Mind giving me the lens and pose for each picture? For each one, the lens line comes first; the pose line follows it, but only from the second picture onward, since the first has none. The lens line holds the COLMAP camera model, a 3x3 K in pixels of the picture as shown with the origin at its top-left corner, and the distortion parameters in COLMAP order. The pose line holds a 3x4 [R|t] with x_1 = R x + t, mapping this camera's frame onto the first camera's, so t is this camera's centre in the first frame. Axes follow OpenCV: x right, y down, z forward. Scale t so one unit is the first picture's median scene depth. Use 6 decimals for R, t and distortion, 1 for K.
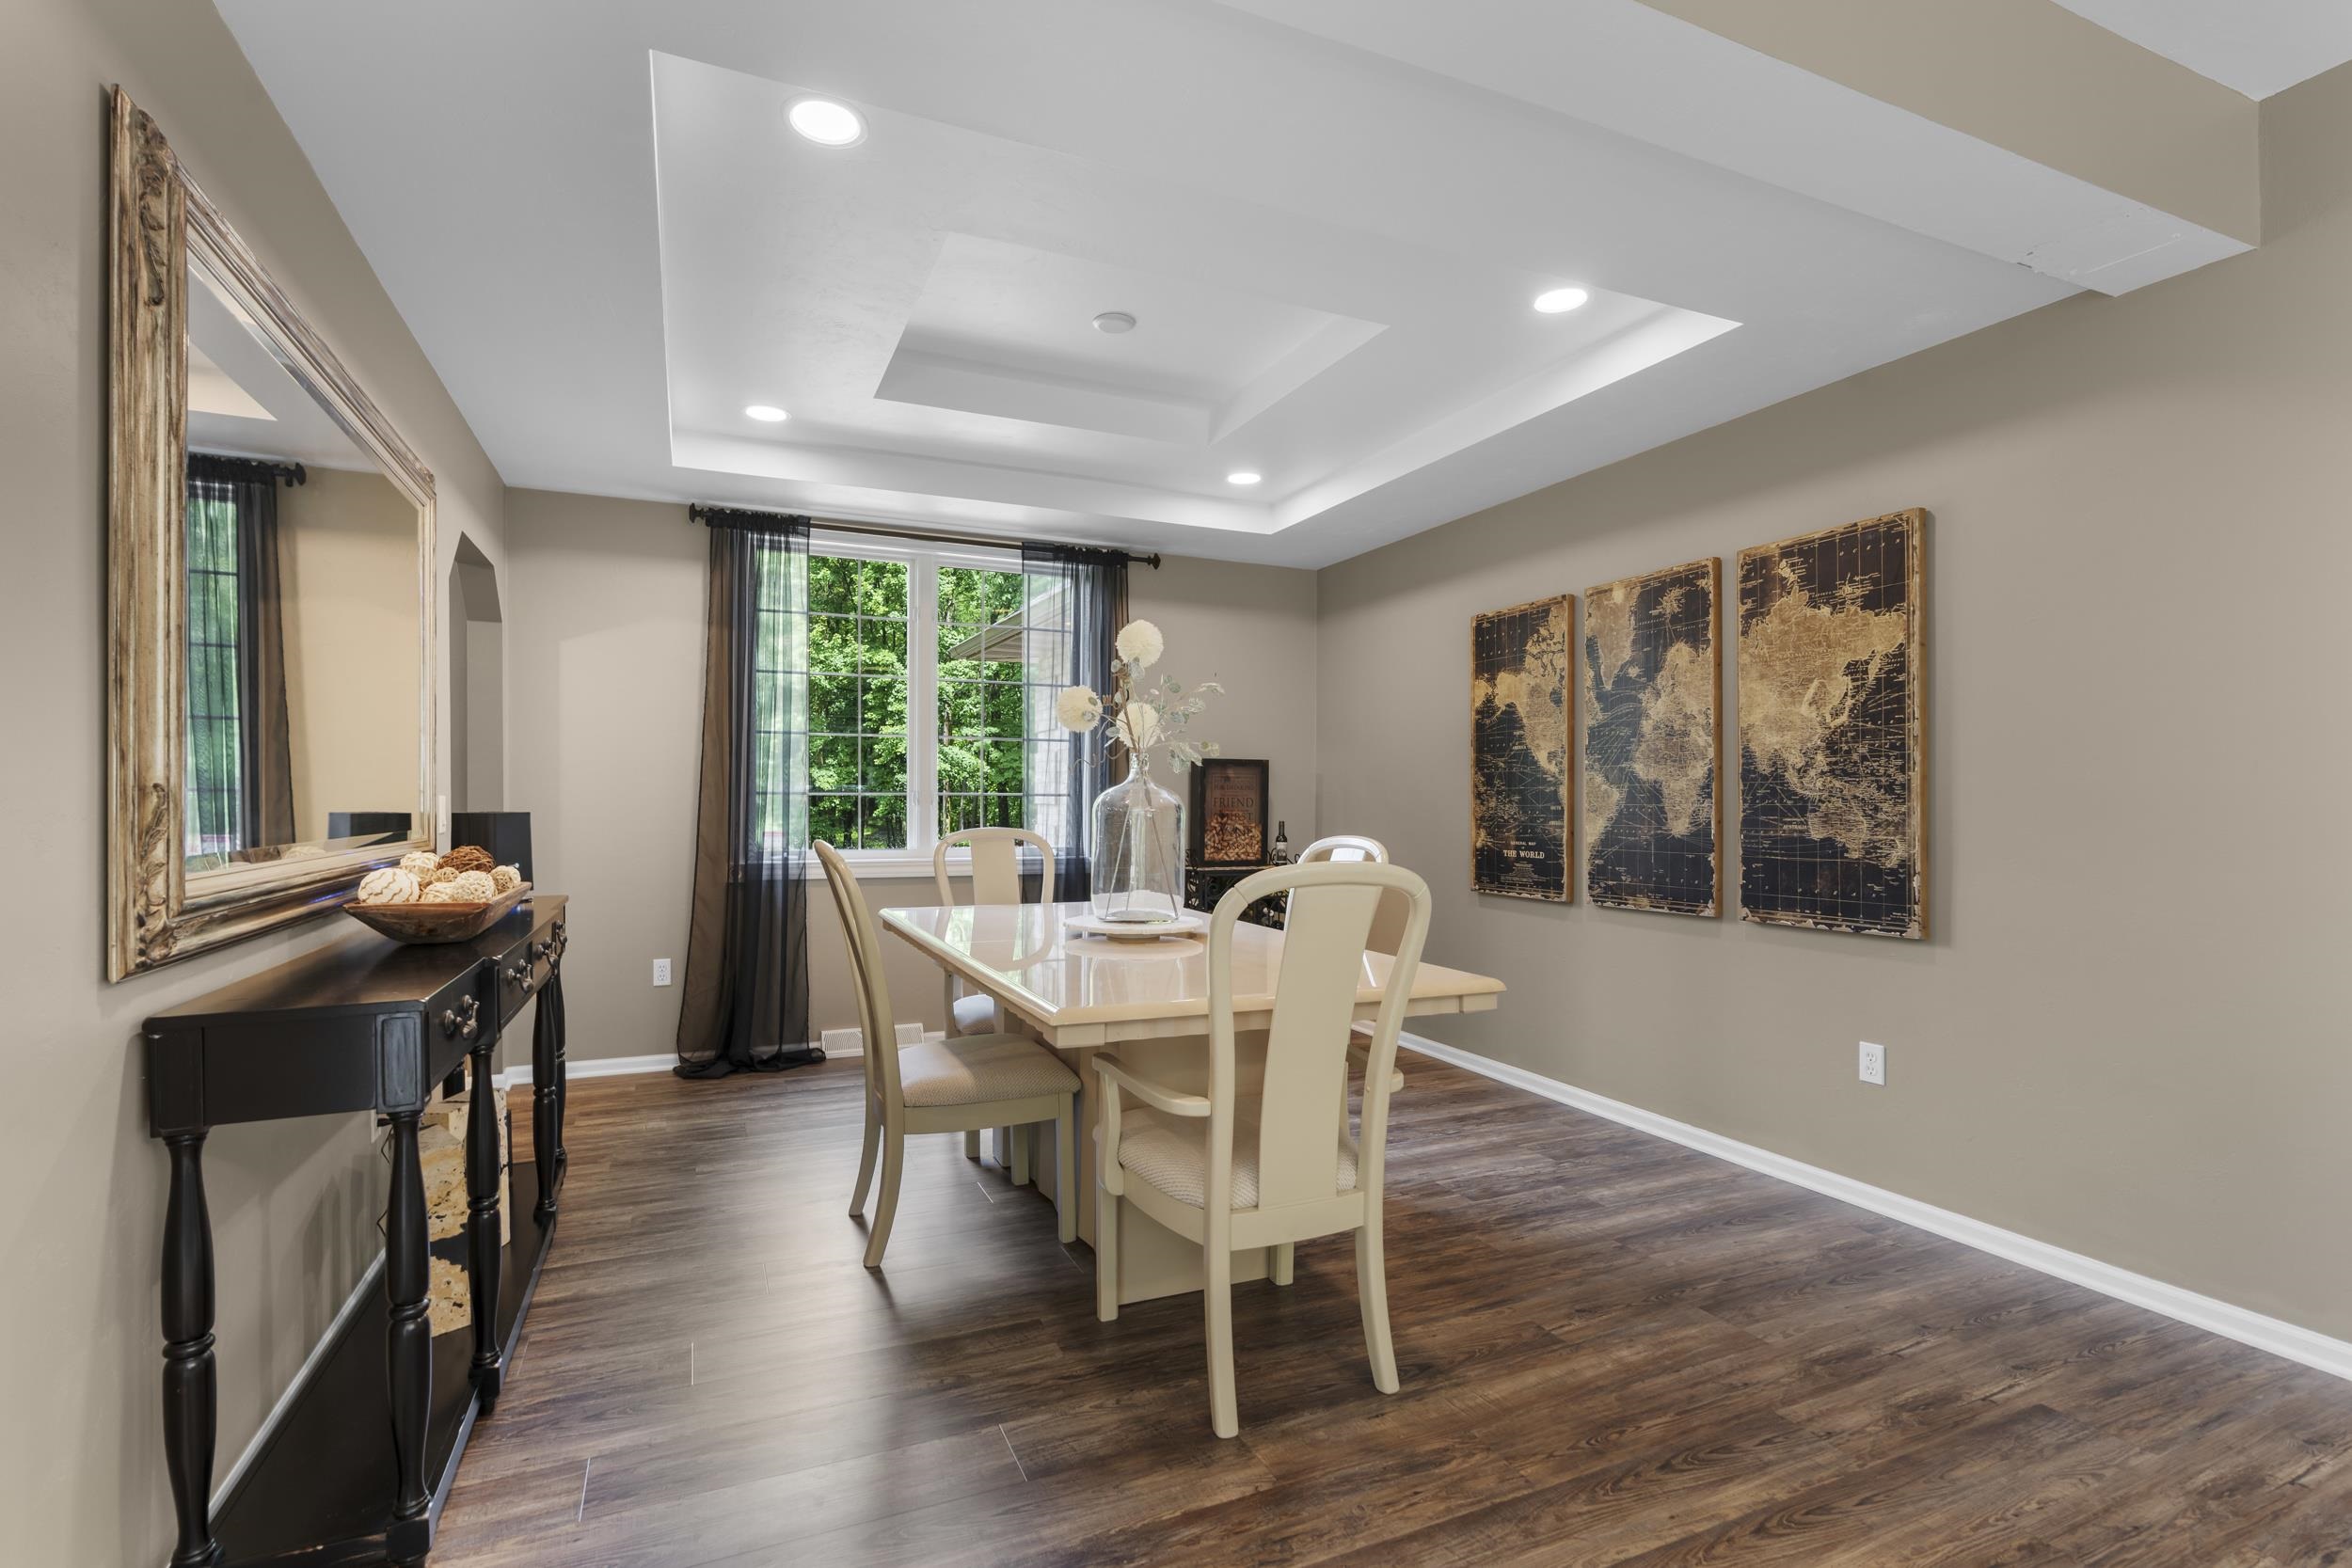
lens RADIAL K [[1066.5, 0, 1140.5], [0, 1066.5, 798.6], [0, 0, 1]] dist [-0.009408, 0.002494]
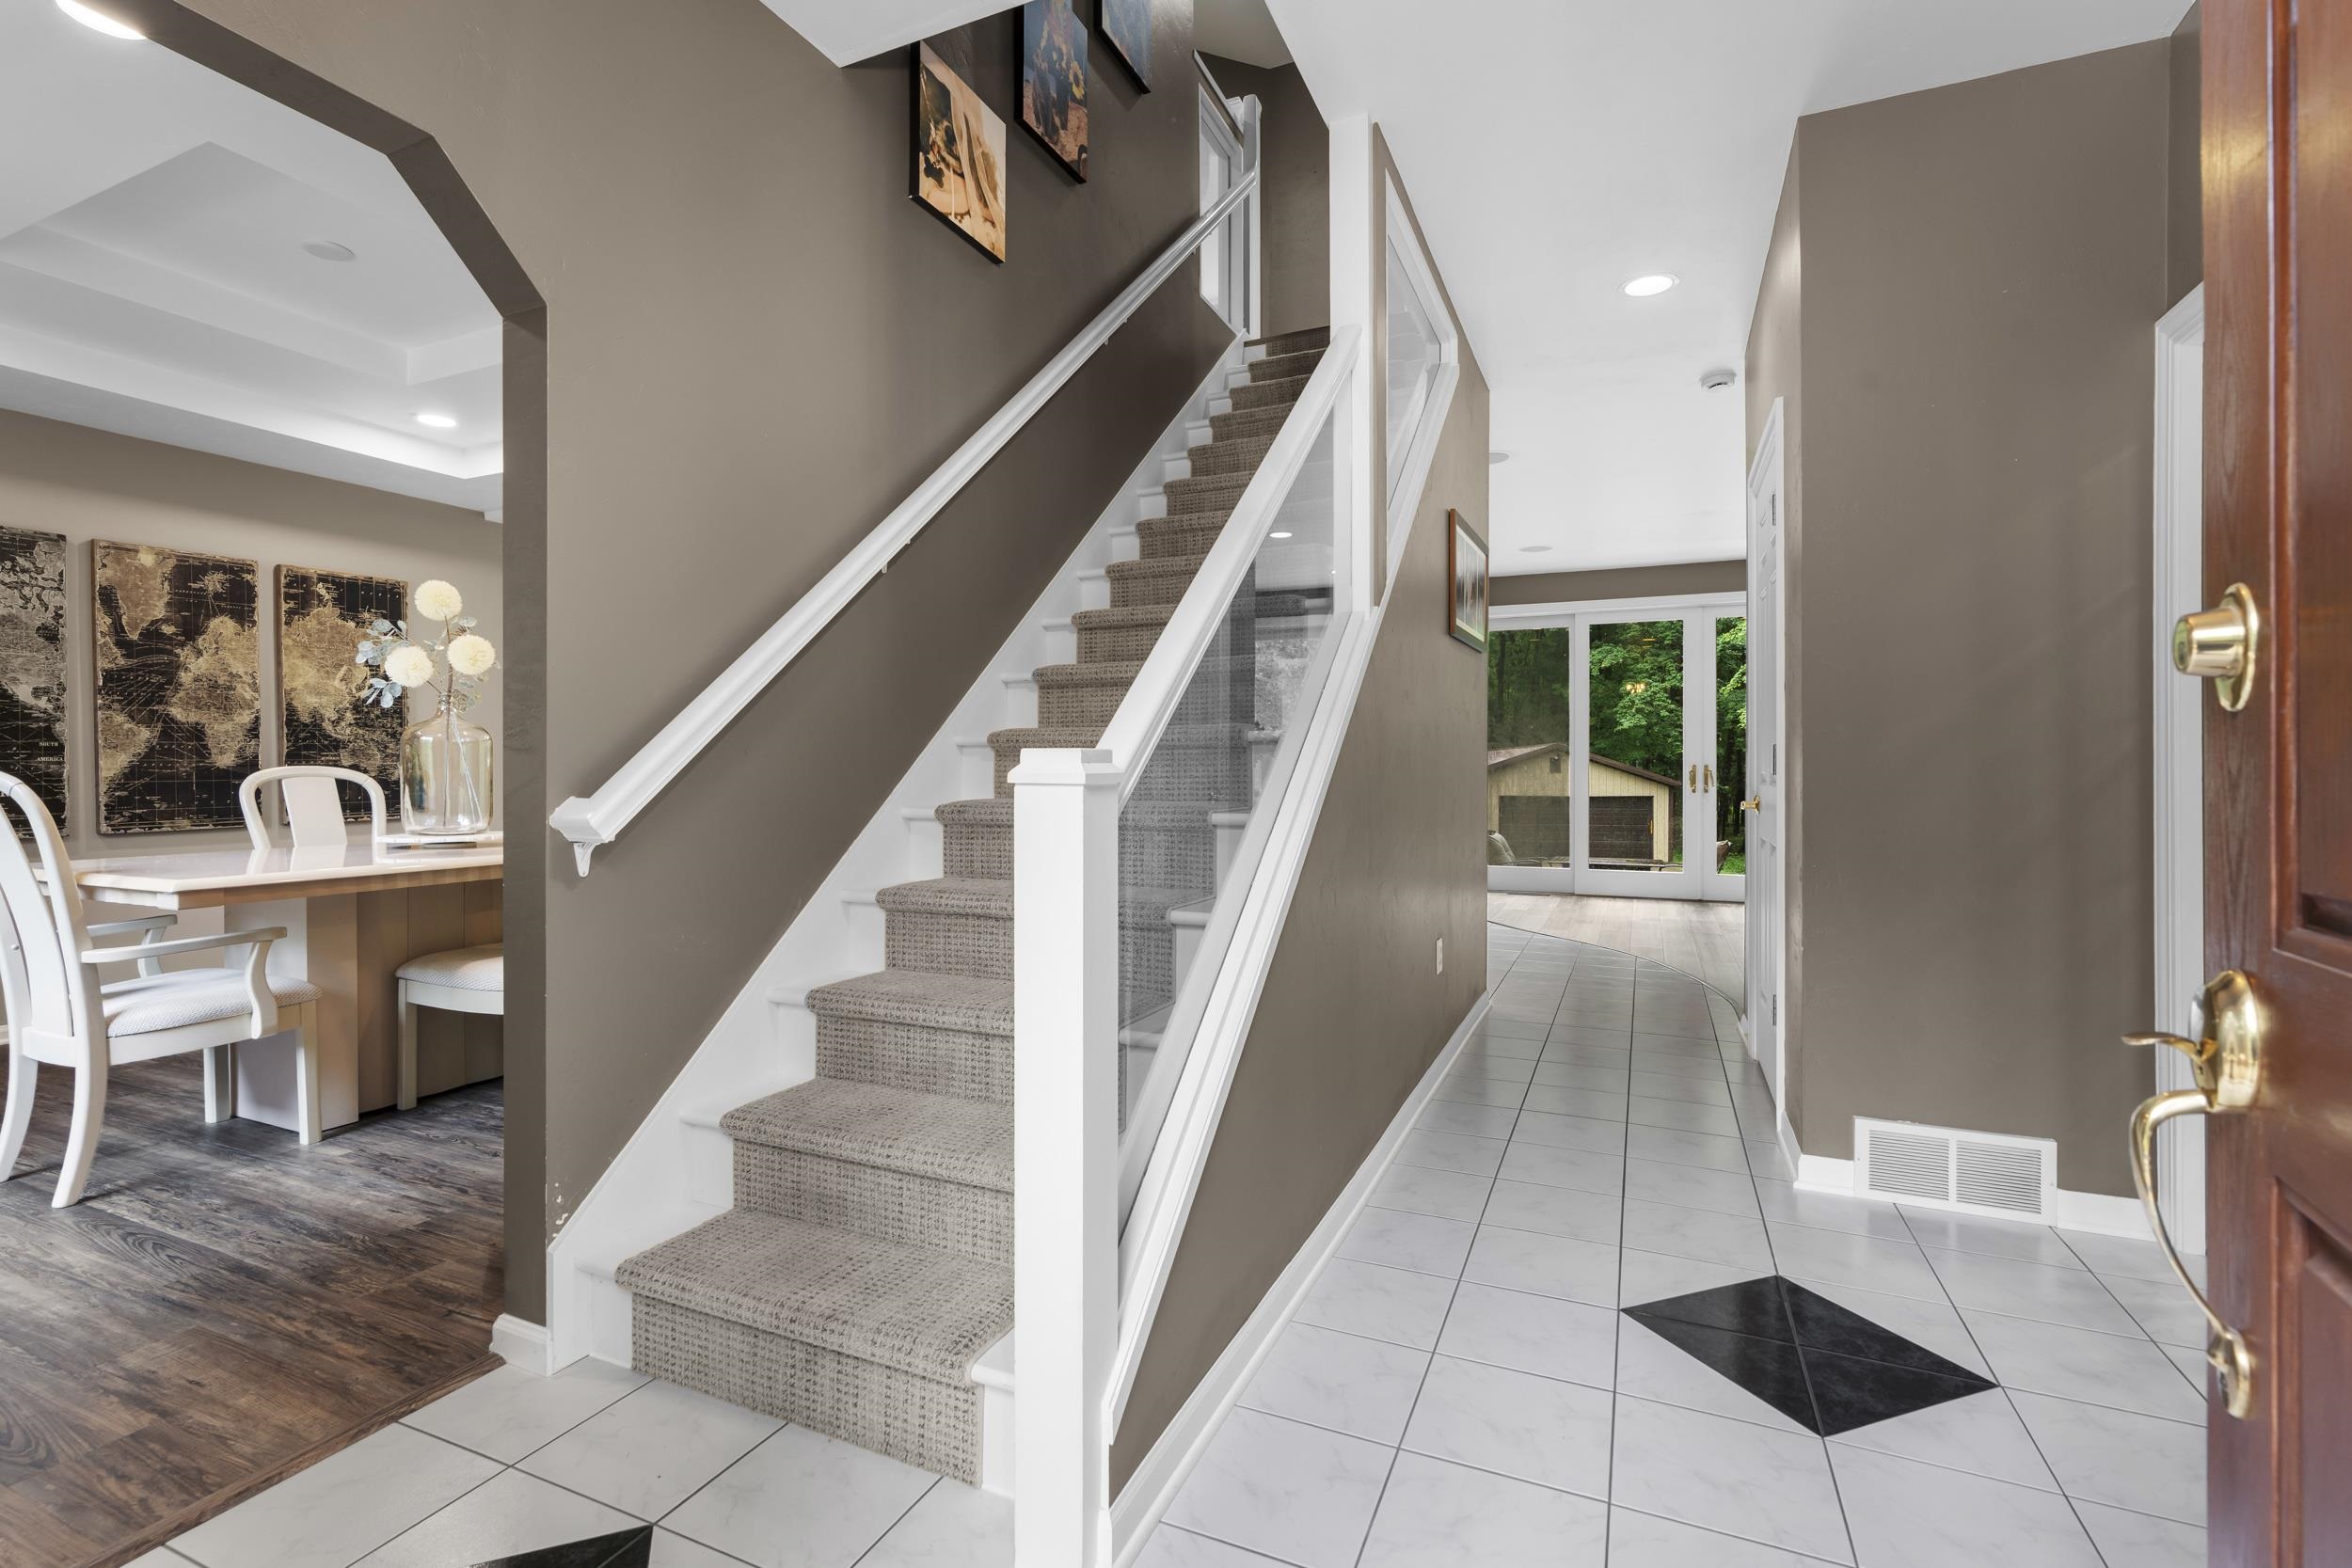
lens RADIAL K [[1066.5, 0, 1169.6], [0, 1066.5, 780.2], [0, 0, 1]] dist [-0.009408, 0.002494]
pose [[-0.682947, -0.011482, 0.730378, -1.161191], [-0.000118, 0.999878, 0.015608, 0.029716], [-0.730468, 0.010573, -0.682865, 0.999372]]
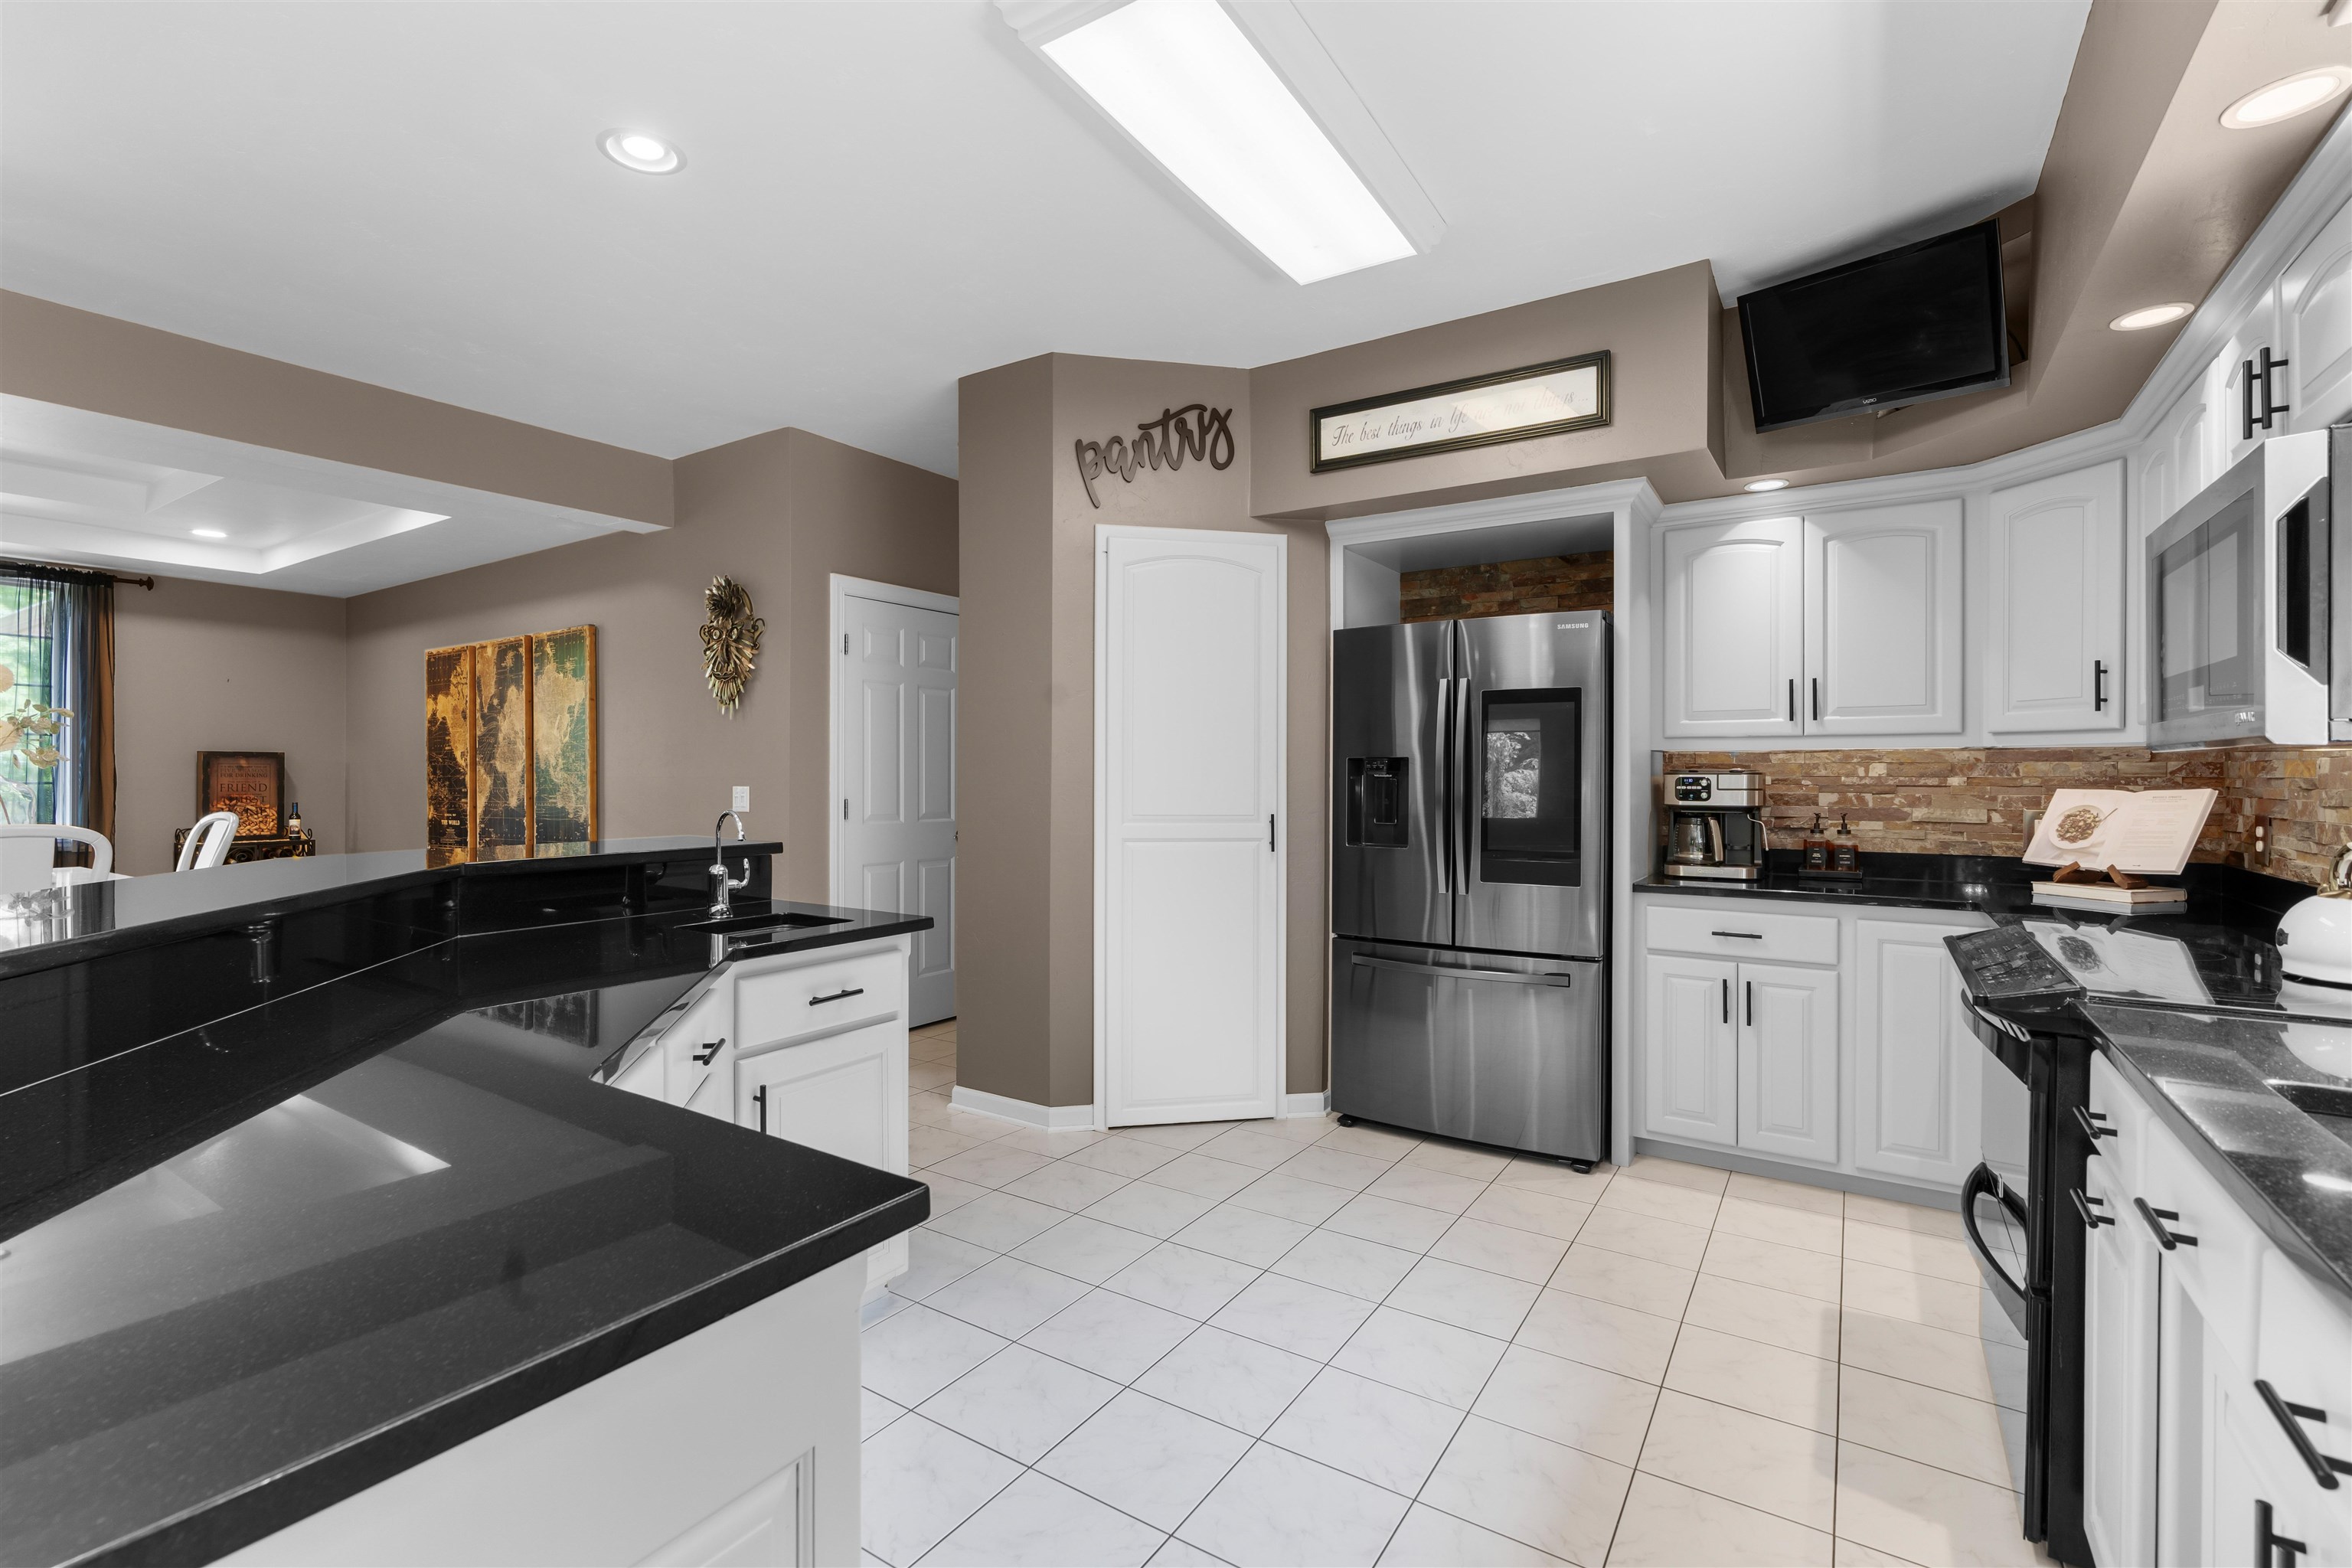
lens RADIAL K [[1066.6, 0, 1143.2], [0, 1066.6, 774.3], [0, 0, 1]] dist [-0.009408, 0.002494]
pose [[0.838642, -0.002072, 0.544678, 0.413428], [0.003527, 0.999992, -0.001627, -0.008106], [-0.544671, 0.003285, 0.838643, -0.810204]]
